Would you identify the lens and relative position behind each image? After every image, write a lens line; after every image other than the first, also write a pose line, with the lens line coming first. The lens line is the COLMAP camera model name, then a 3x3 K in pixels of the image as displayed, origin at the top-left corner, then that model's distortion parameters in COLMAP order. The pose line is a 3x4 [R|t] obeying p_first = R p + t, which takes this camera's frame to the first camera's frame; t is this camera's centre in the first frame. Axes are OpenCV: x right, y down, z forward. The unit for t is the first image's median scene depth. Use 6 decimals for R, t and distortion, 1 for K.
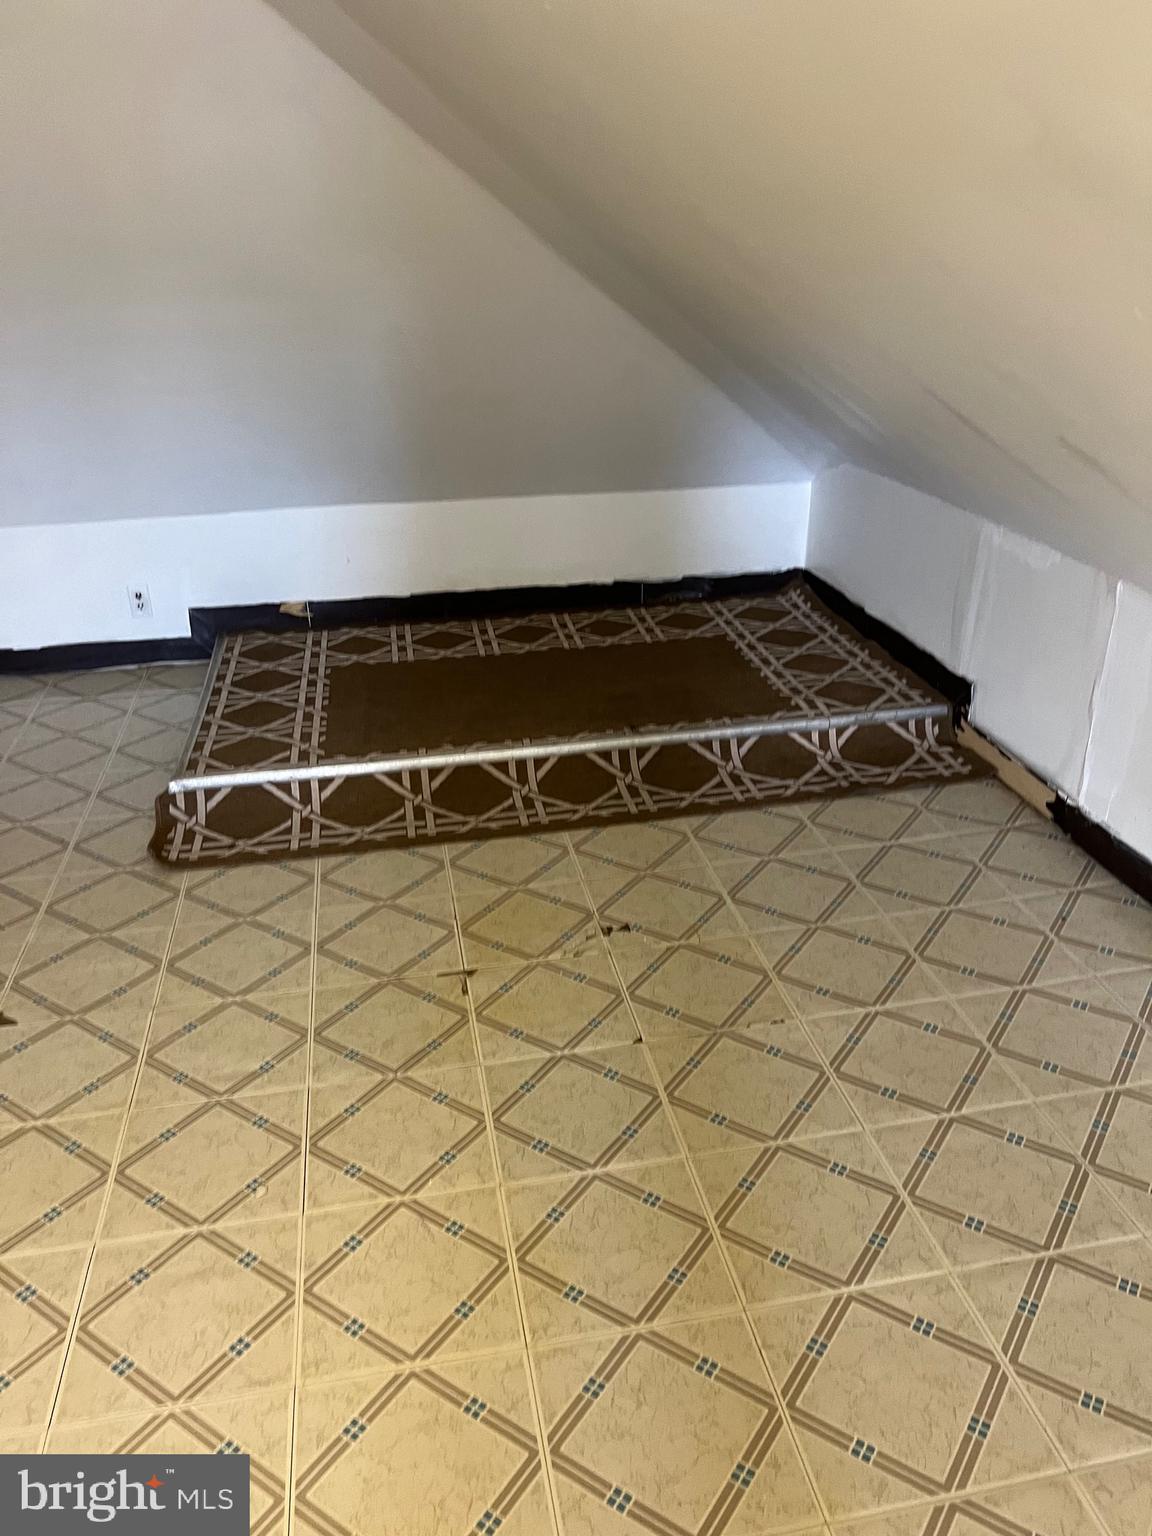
lens RADIAL K [[1165.6, 0, 584.5], [0, 1165.6, 769.9], [0, 0, 1]] dist [0.024537, -0.026056]
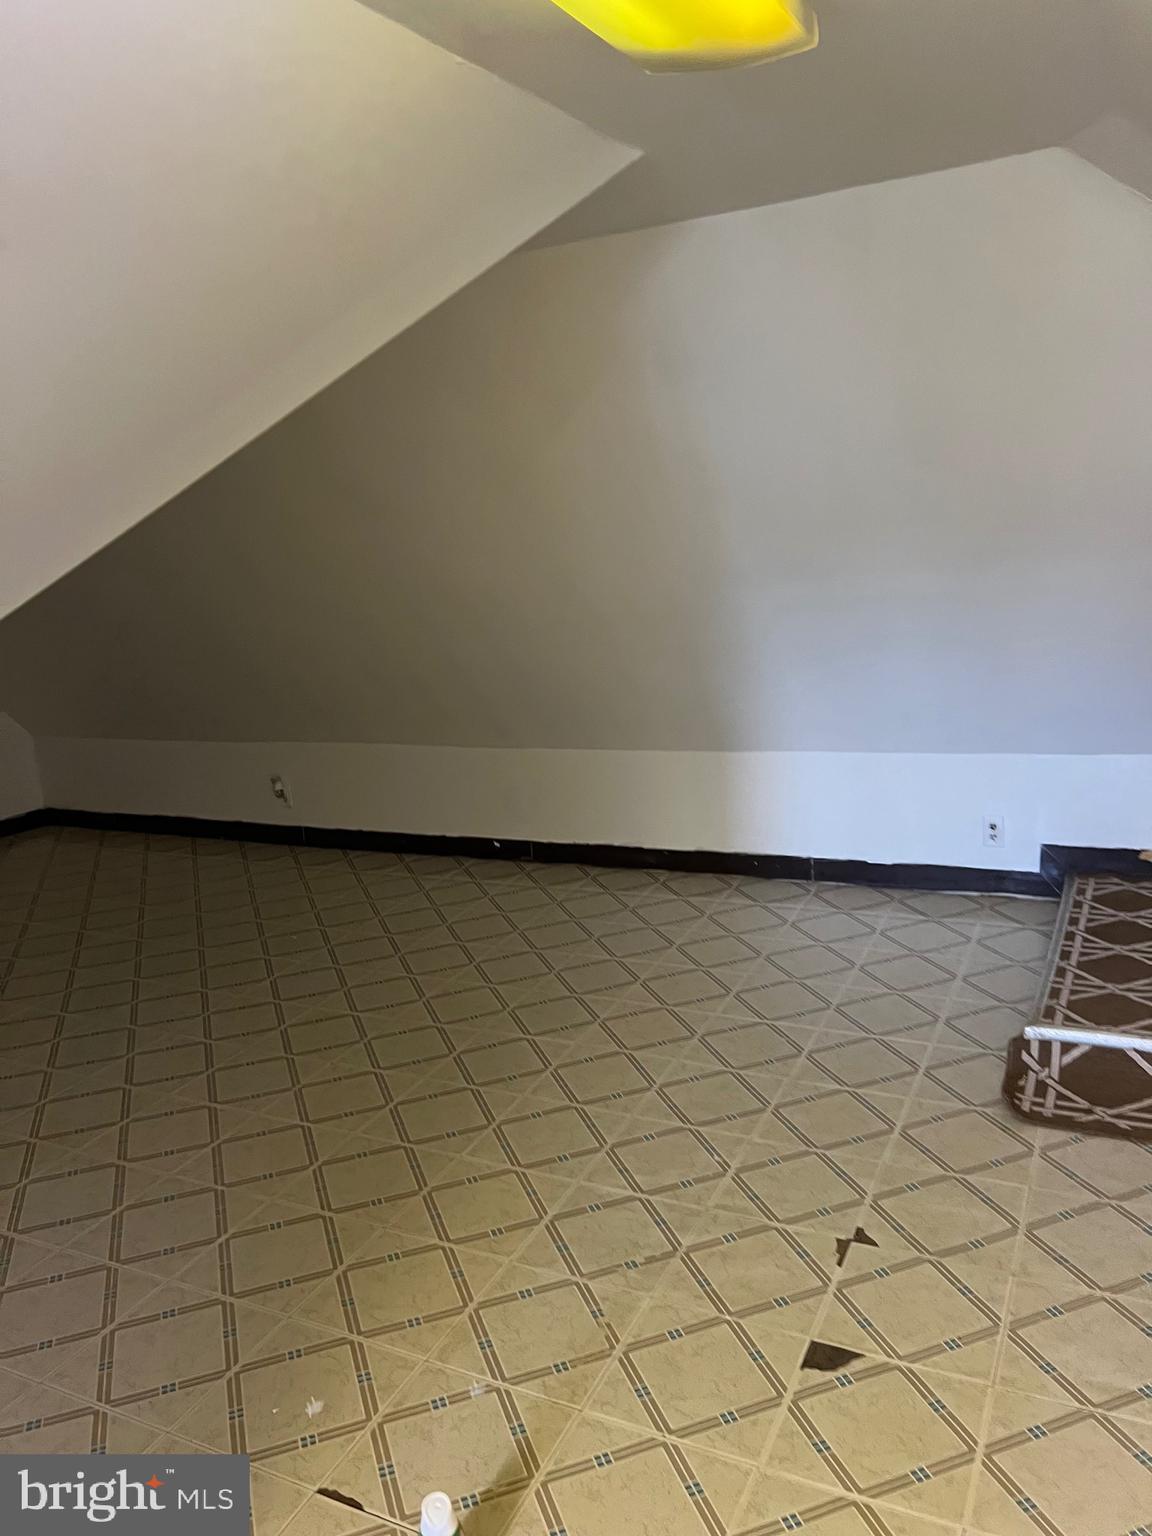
lens RADIAL K [[1165.6, 0, 584.5], [0, 1165.6, 769.9], [0, 0, 1]] dist [0.024537, -0.026056]
pose [[0.805511, 0.084000, -0.586597, -0.094661], [-0.183949, 0.976445, -0.112771, -0.020991], [0.563308, 0.198742, 0.801989, -0.038098]]
